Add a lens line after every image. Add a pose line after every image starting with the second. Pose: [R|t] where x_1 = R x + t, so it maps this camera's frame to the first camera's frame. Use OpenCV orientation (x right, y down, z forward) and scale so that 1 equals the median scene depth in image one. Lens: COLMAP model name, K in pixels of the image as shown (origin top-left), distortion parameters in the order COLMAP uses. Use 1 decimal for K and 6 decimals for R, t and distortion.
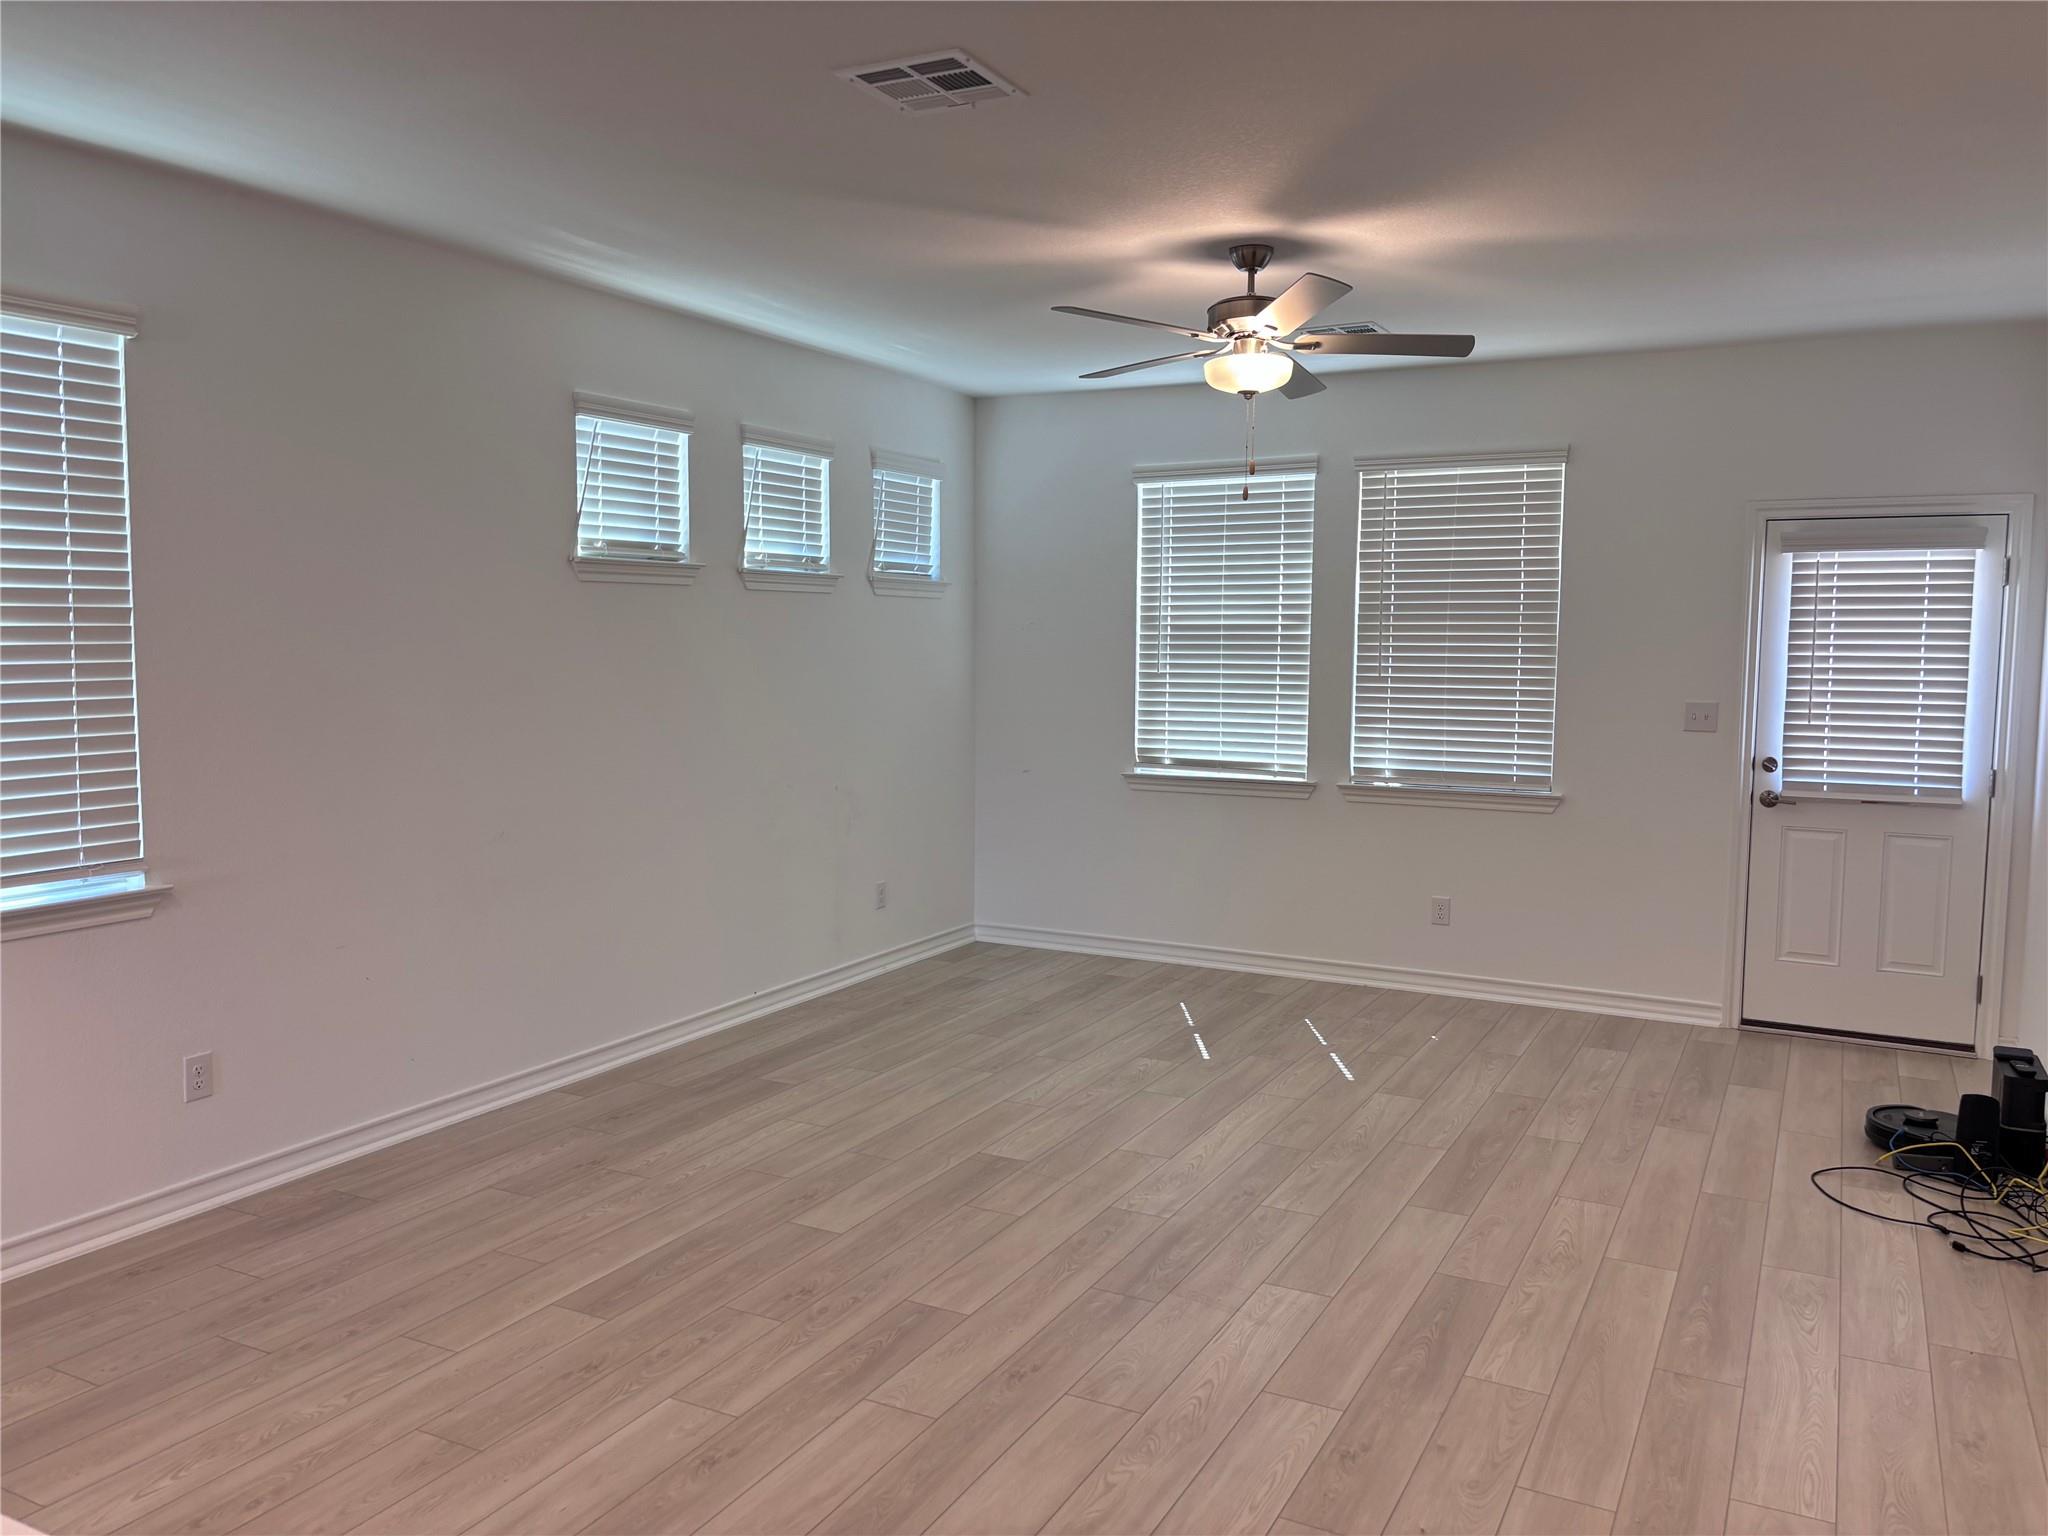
lens RADIAL K [[1544.3, 0, 1005.0], [0, 1544.3, 758.9], [0, 0, 1]] dist [0.029789, -0.020864]
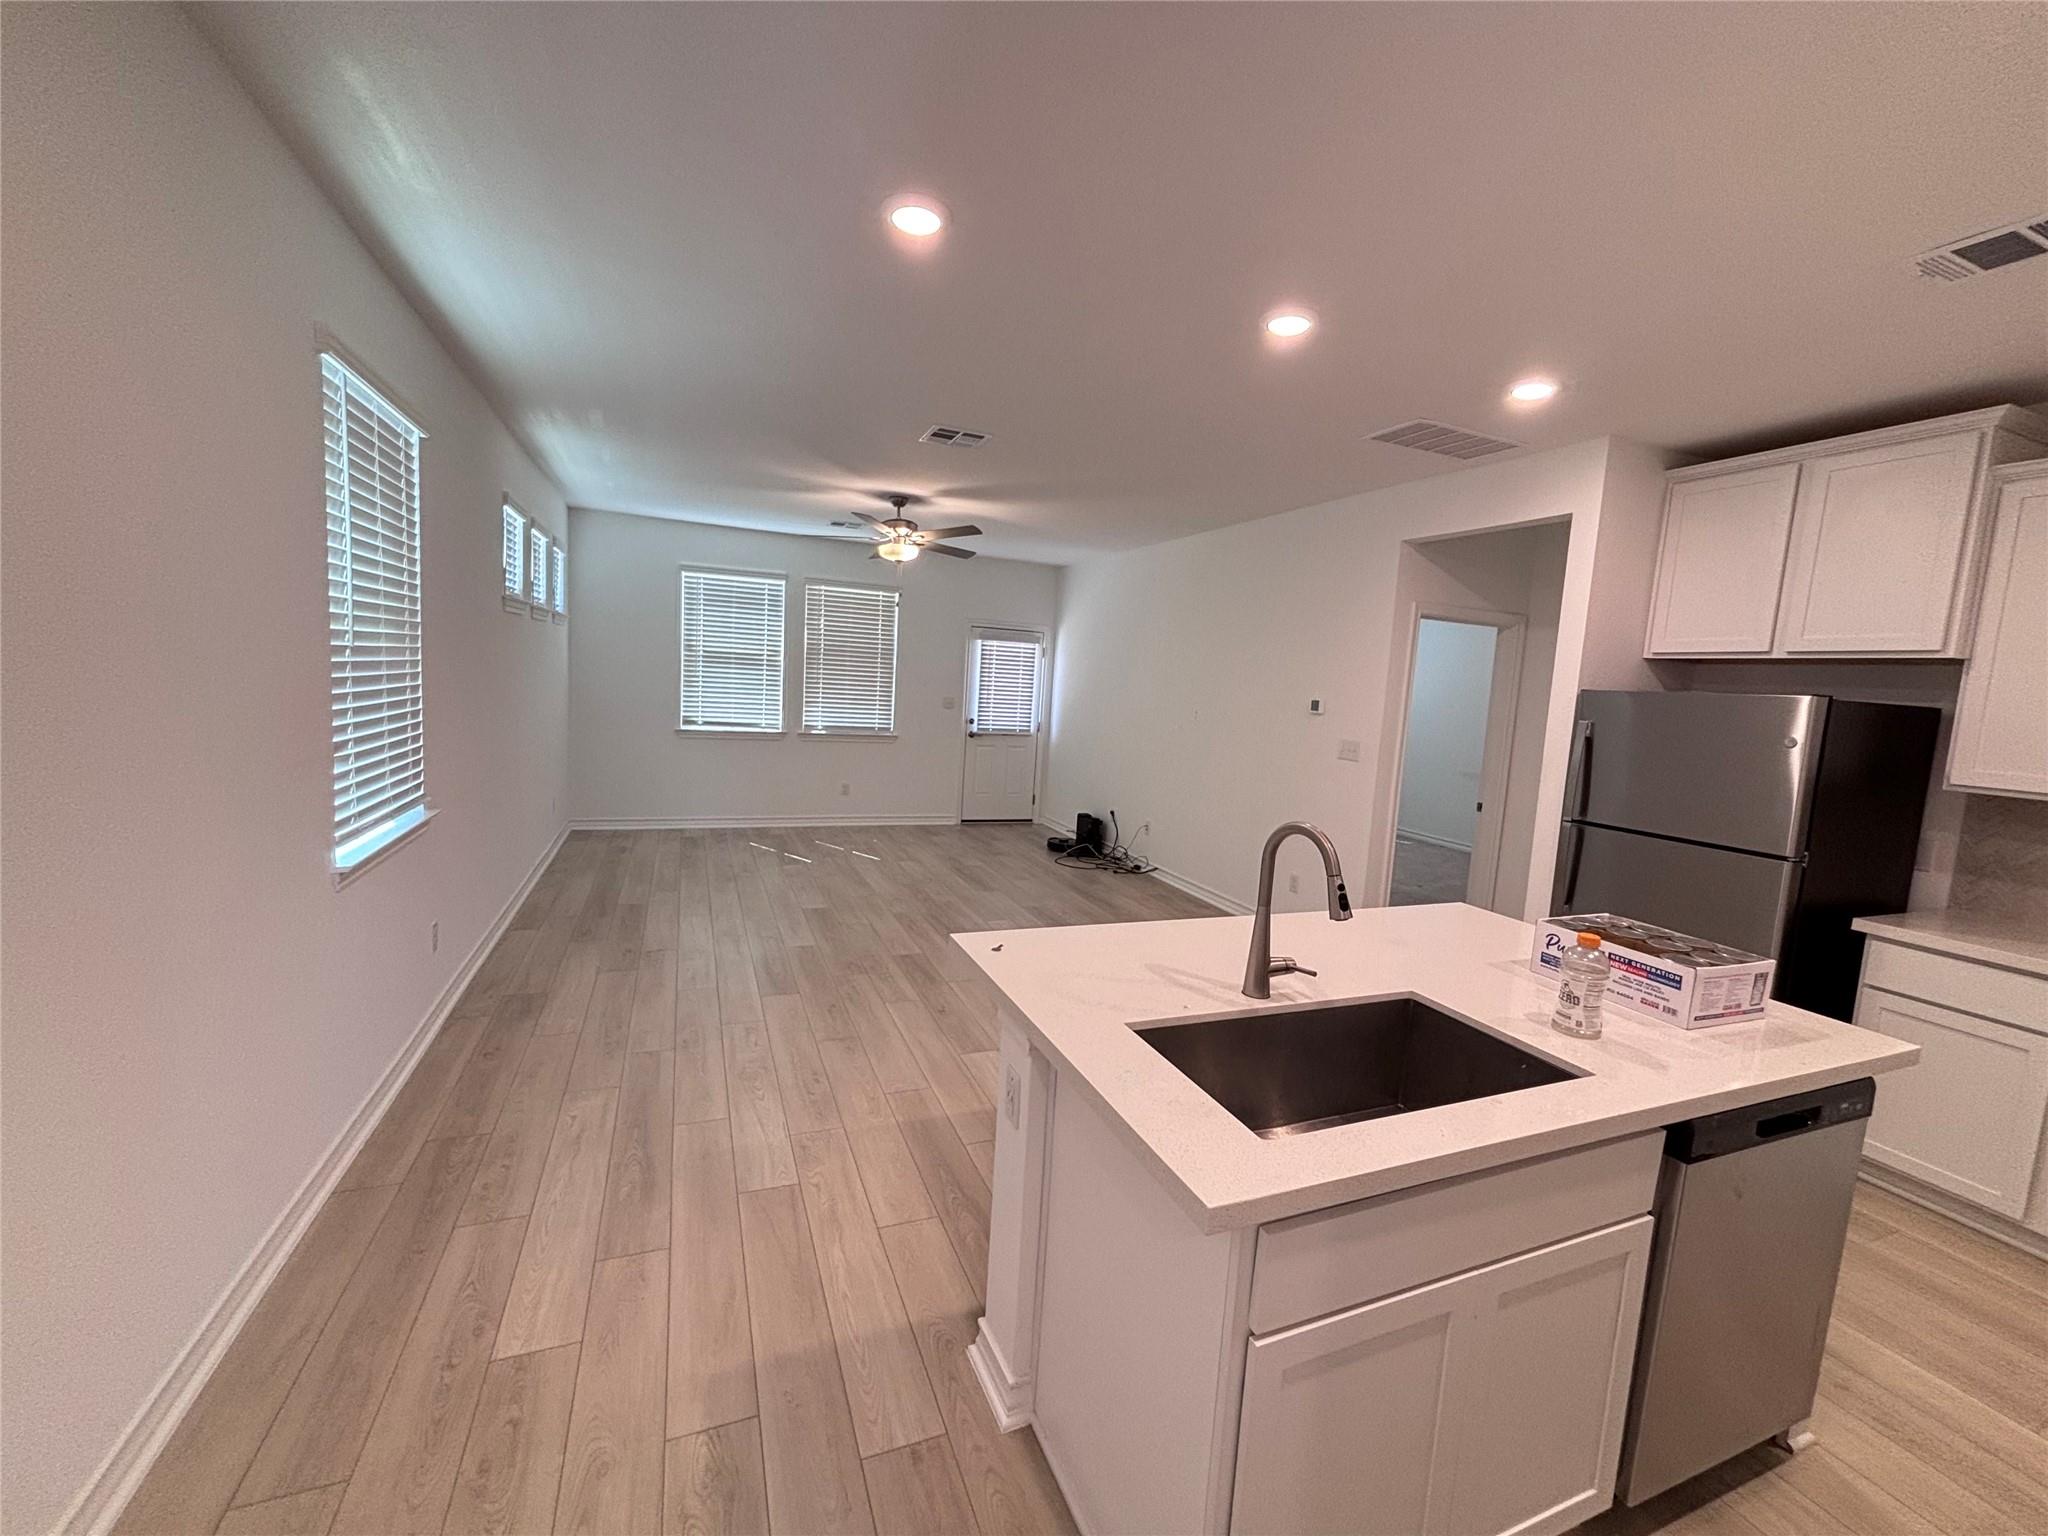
lens RADIAL K [[824.8, 0, 1041.1], [0, 824.8, 769.1], [0, 0, 1]] dist [-0.001018, 0.000178]
pose [[0.633896, -0.052233, 0.771653, -0.664672], [0.006158, 0.998026, 0.062497, -0.002823], [-0.773394, -0.034865, 0.632966, 0.047468]]
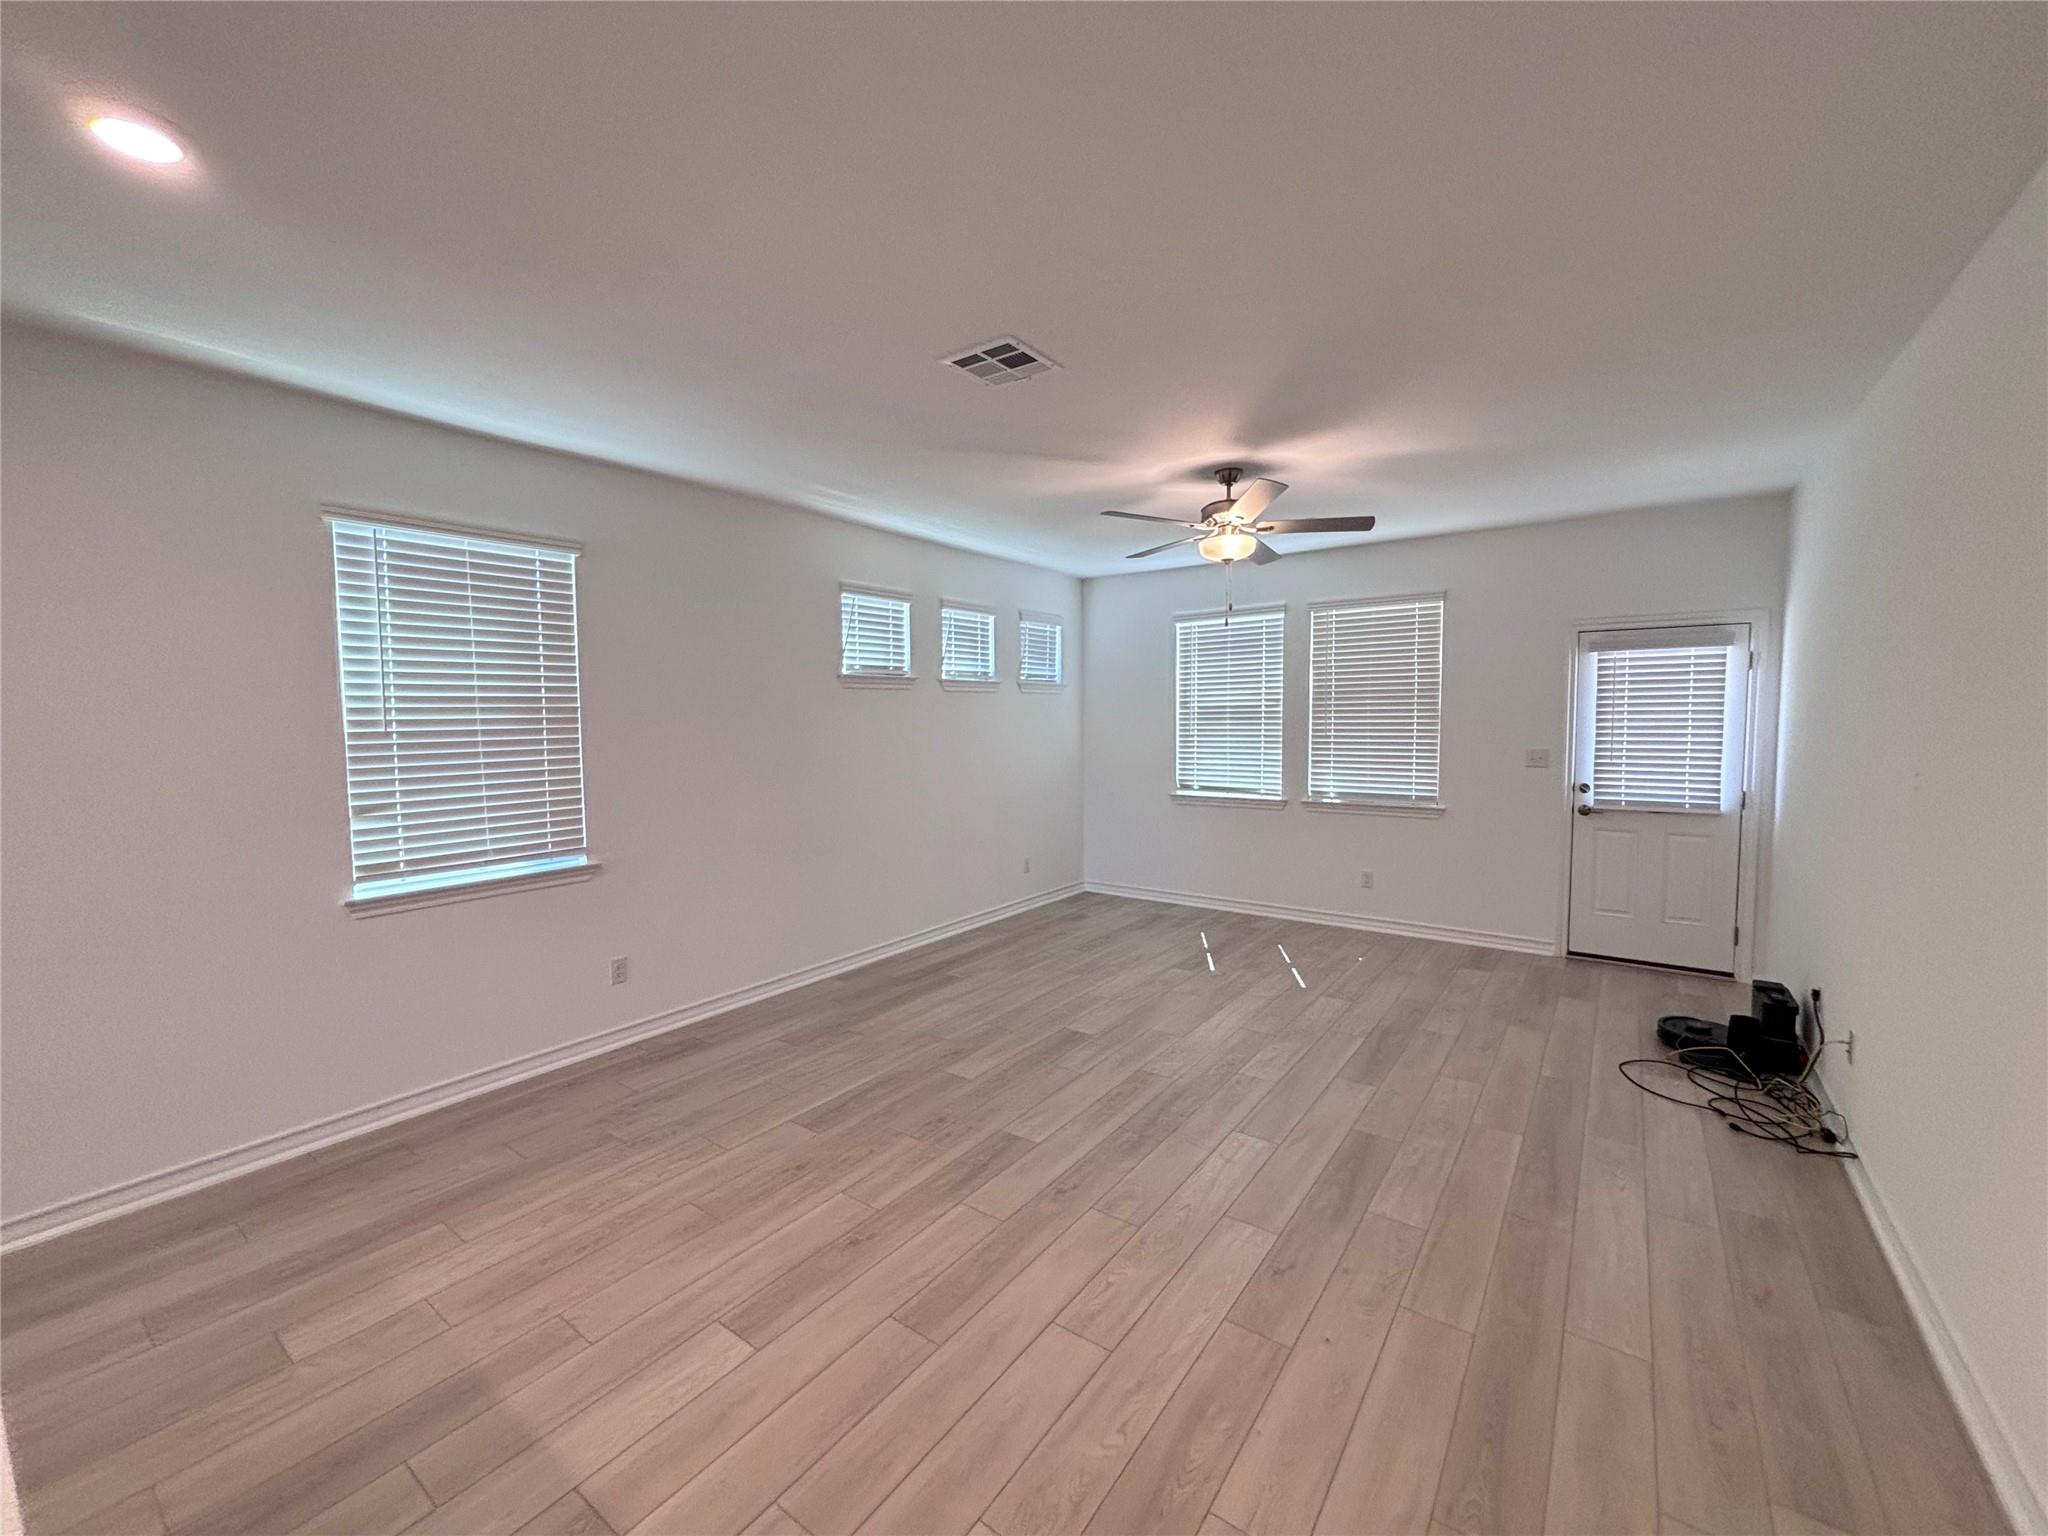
lens RADIAL K [[824.8, 0, 1004.4], [0, 824.8, 769.0], [0, 0, 1]] dist [-0.001018, 0.000178]
pose [[0.988371, -0.007427, -0.151881, 0.055384], [0.004906, 0.999844, -0.016965, -0.006128], [0.151983, 0.016022, 0.988253, 0.120954]]
